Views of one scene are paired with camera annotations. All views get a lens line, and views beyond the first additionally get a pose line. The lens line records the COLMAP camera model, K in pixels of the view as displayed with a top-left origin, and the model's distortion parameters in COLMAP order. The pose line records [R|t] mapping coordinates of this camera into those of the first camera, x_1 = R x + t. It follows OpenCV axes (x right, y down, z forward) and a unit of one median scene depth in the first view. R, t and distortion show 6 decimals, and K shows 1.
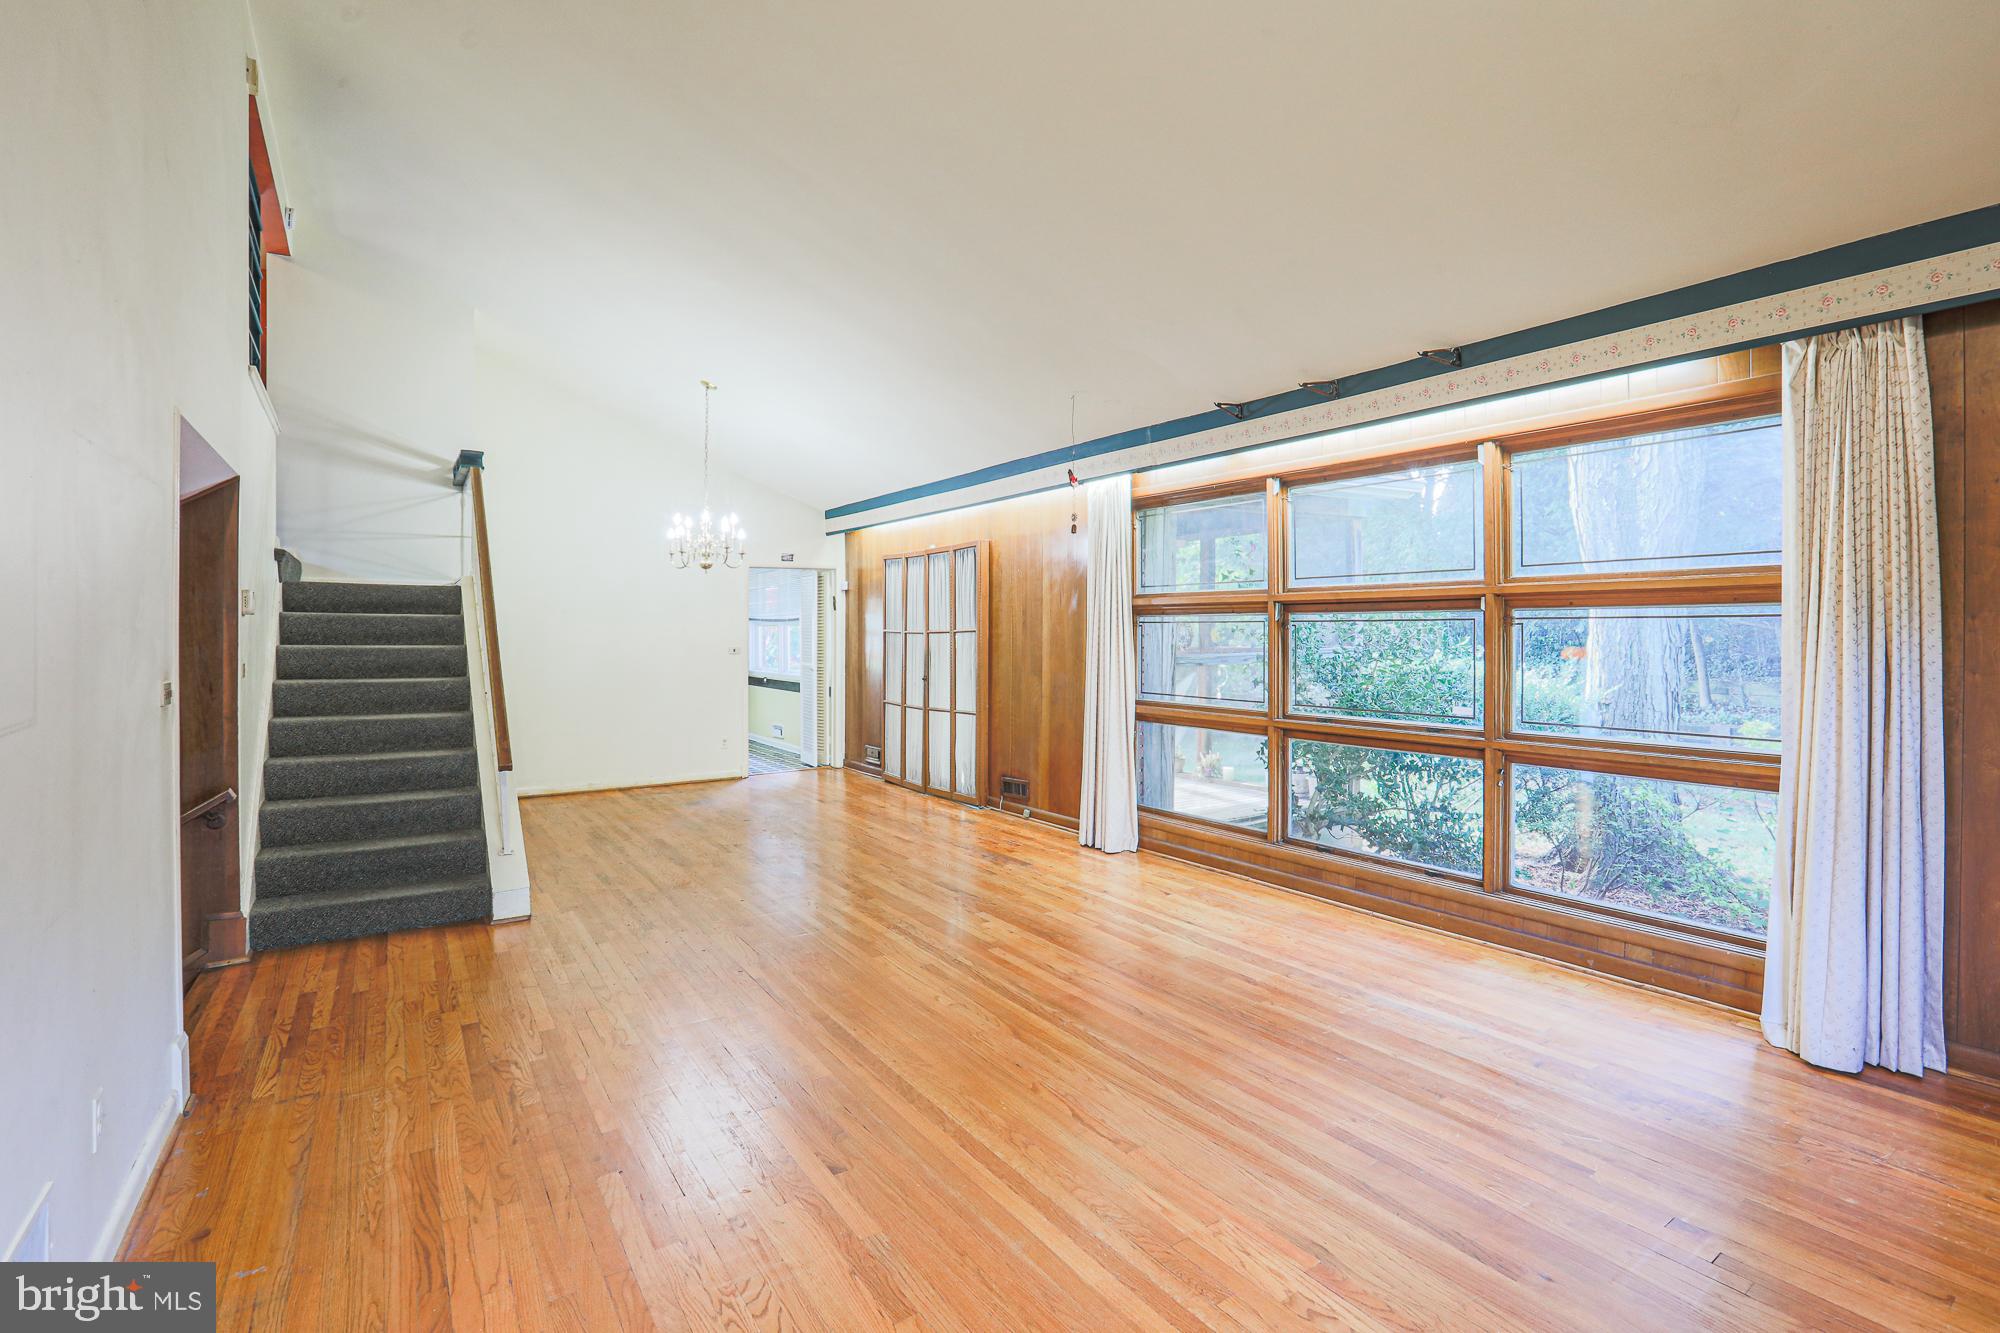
lens RADIAL K [[940.8, 0, 1050.9], [0, 940.8, 631.7], [0, 0, 1]] dist [-0.066201, 0.031924]
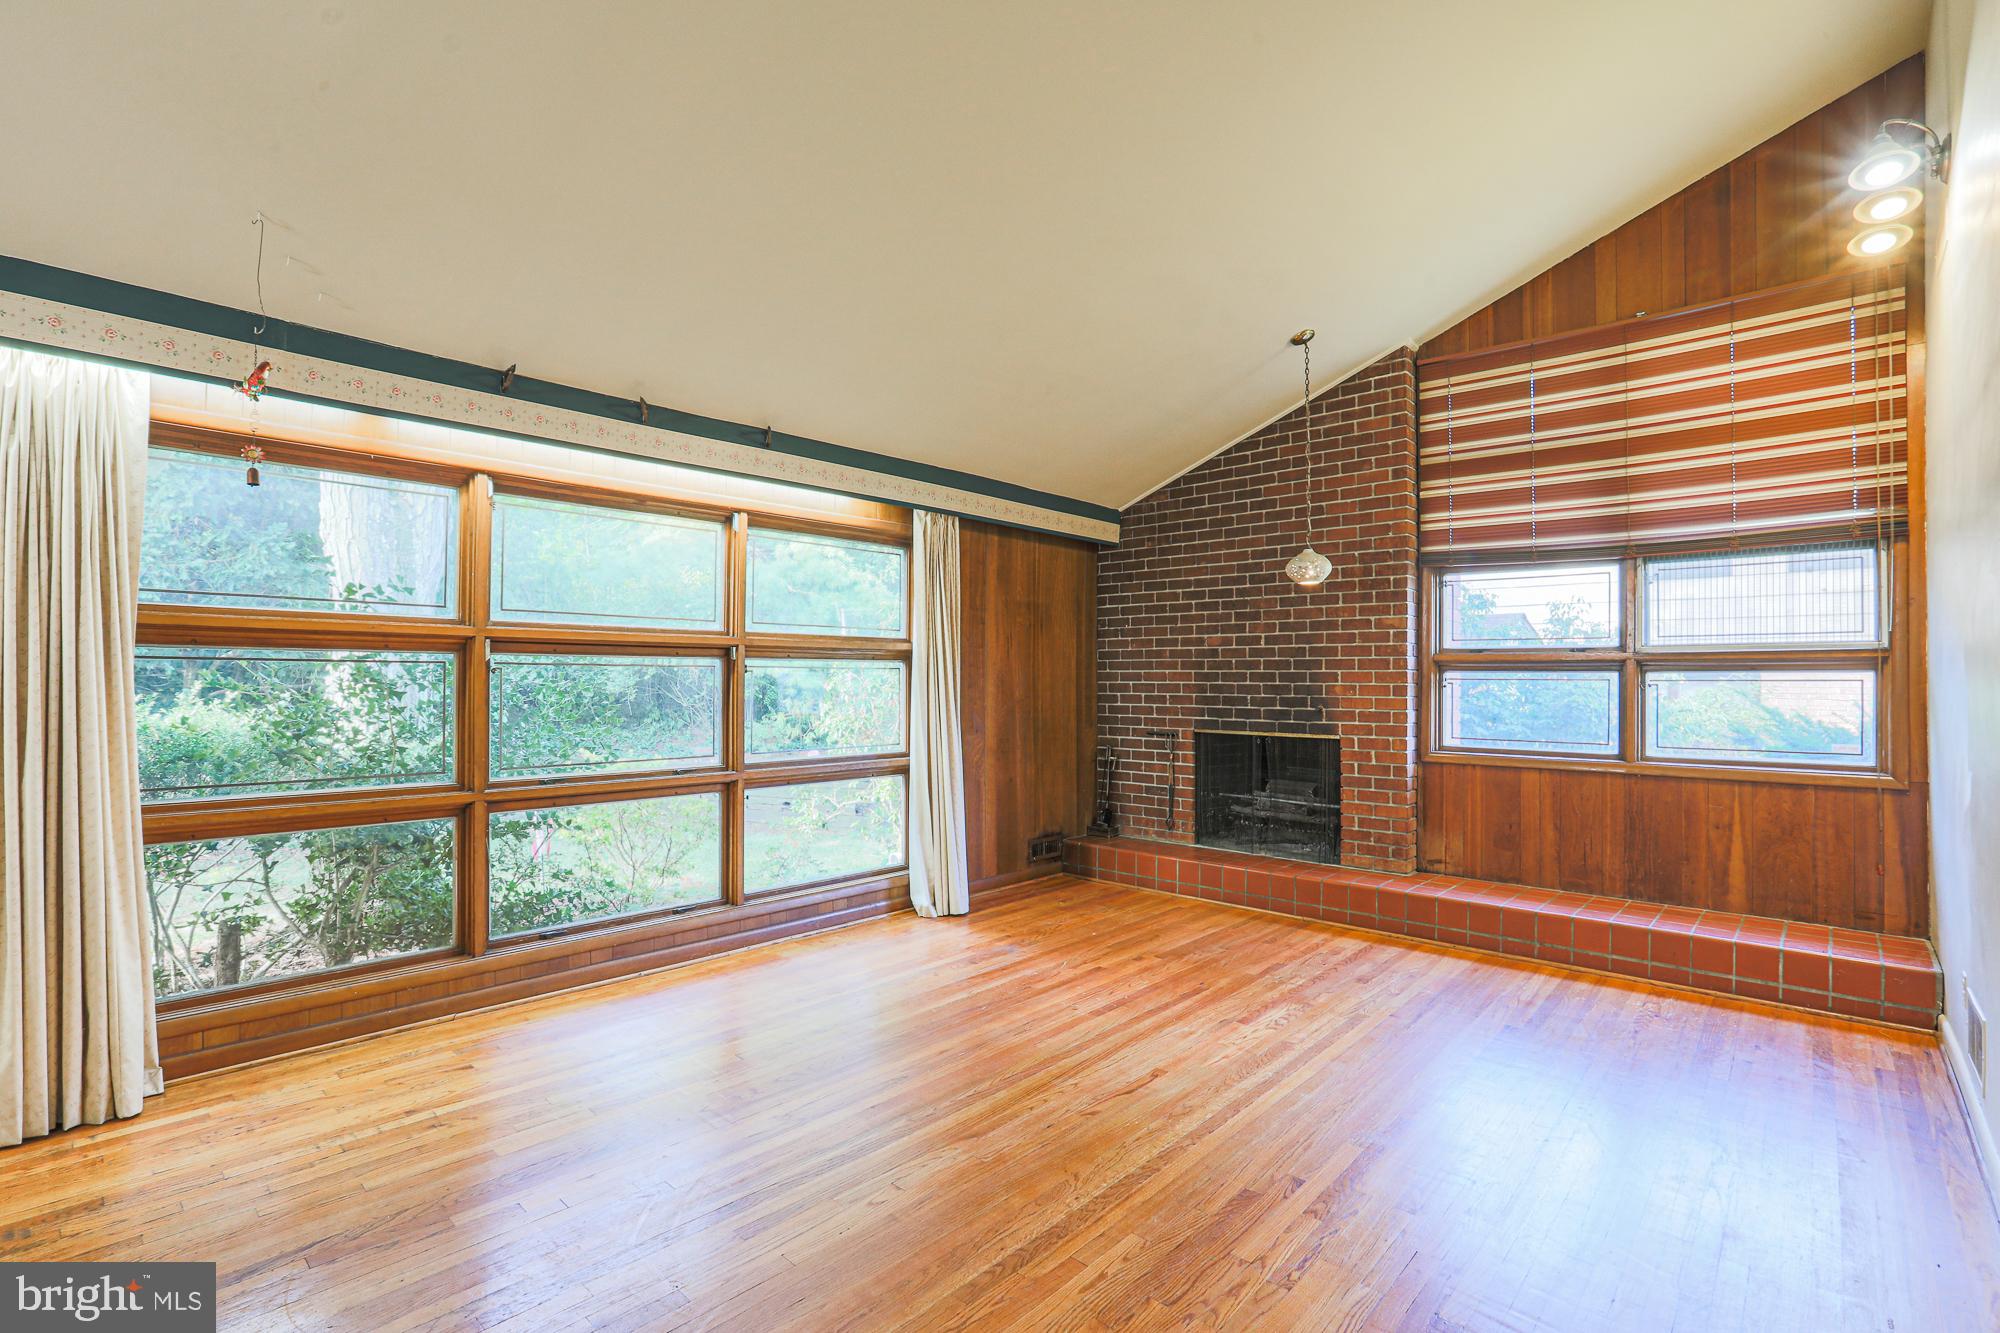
lens RADIAL K [[919.7, 0, 1000.0], [0, 919.7, 666.5], [0, 0, 1]] dist [-0.059481, 0.027051]
pose [[-0.189723, 0.010928, 0.981777, -0.661349], [-0.003143, 0.999926, -0.011738, -0.001740], [-0.981833, -0.005312, -0.189675, 0.846256]]
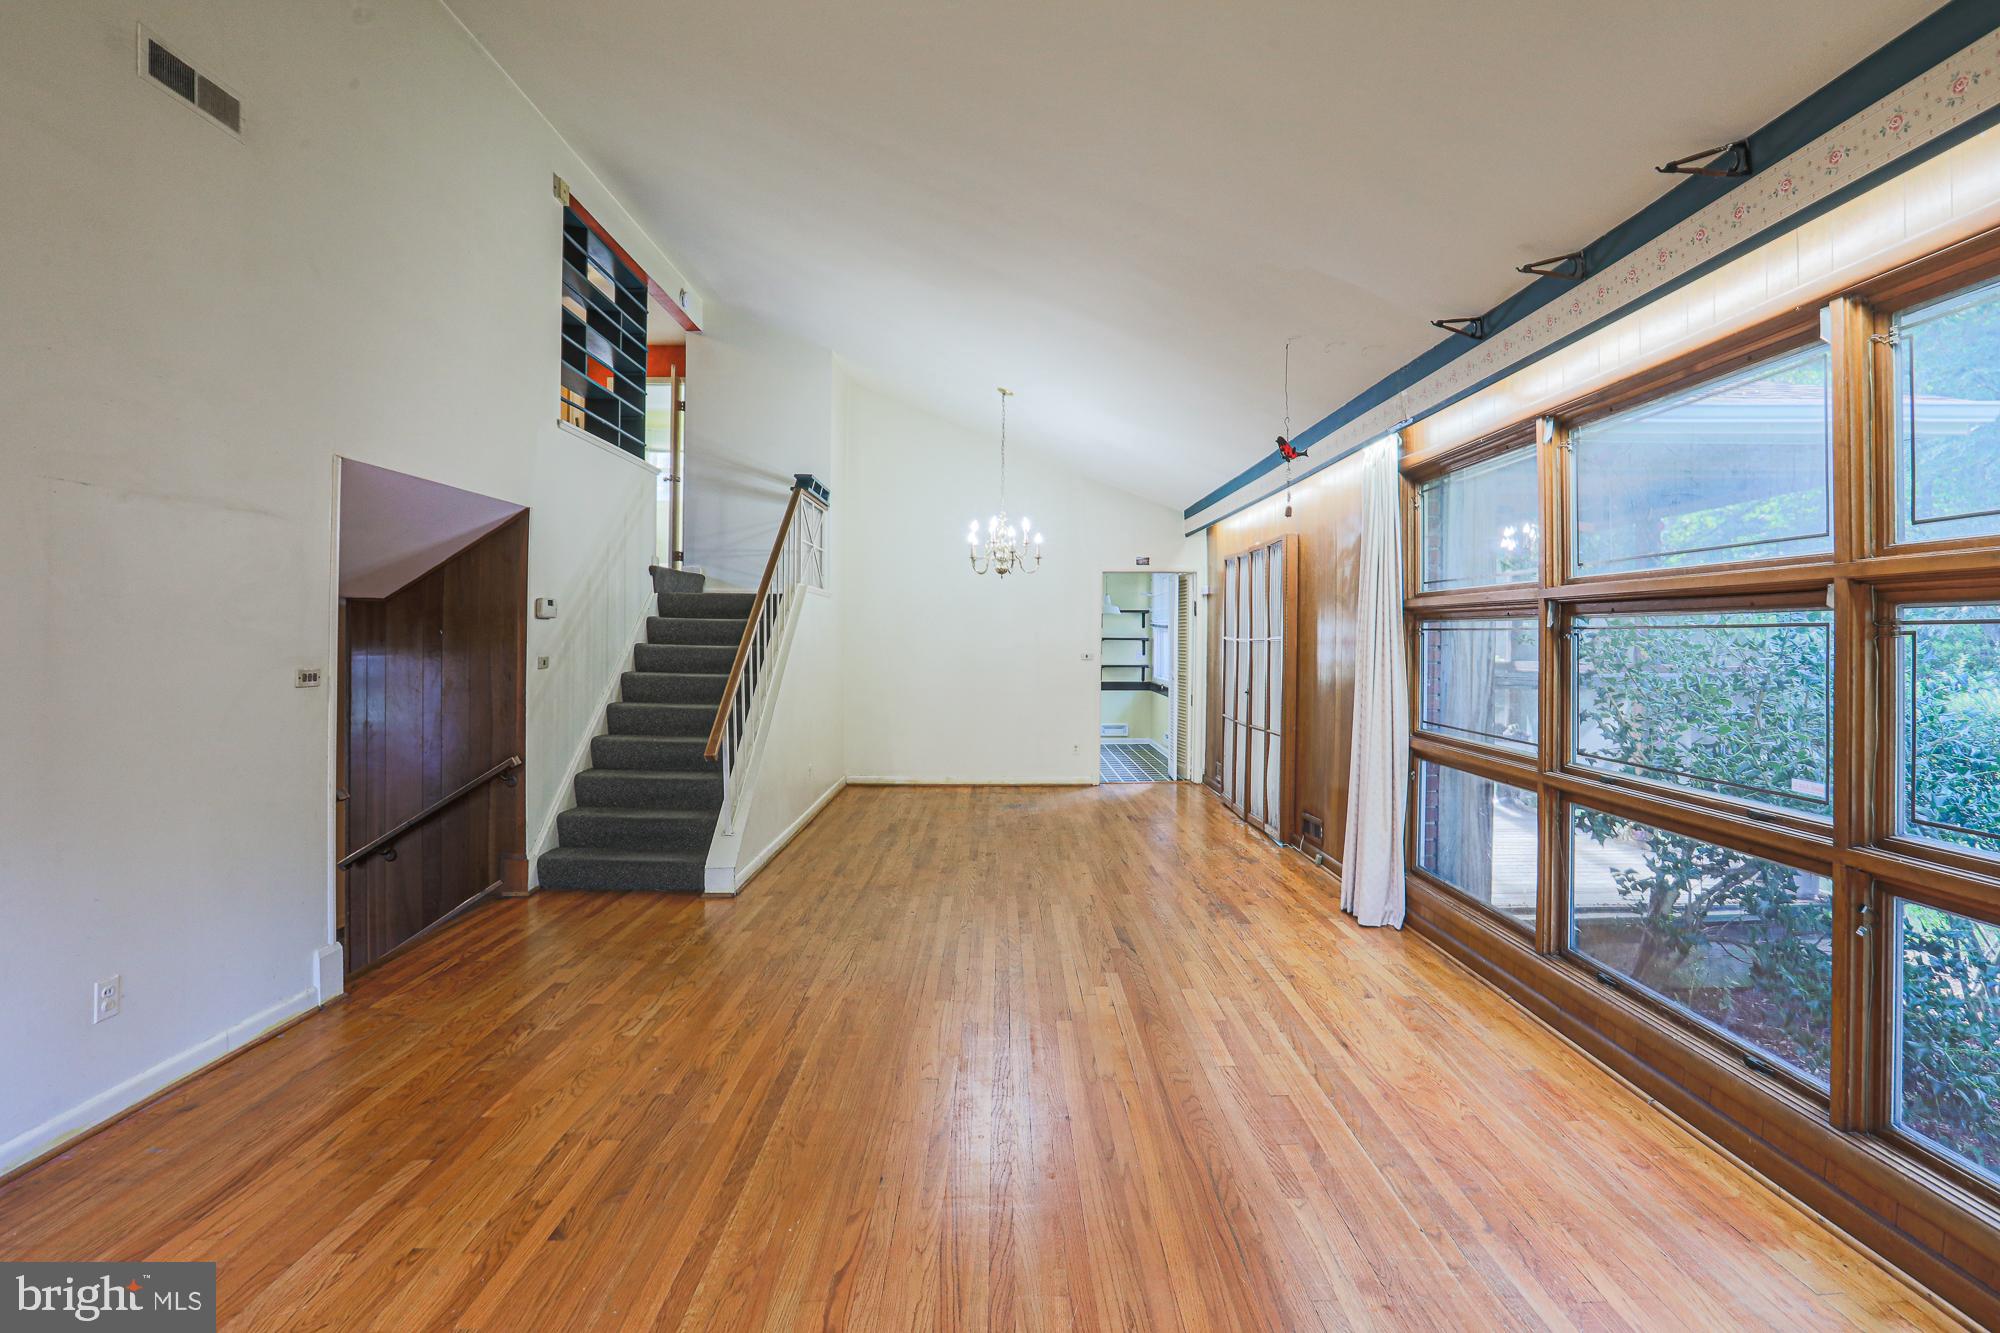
lens RADIAL K [[940.8, 0, 1050.9], [0, 940.8, 631.7], [0, 0, 1]] dist [-0.066201, 0.031924]
pose [[0.837968, 0.006565, -0.545680, 0.353915], [-0.010751, 0.999932, -0.004479, -0.002110], [0.545614, 0.009620, 0.837981, 0.281871]]
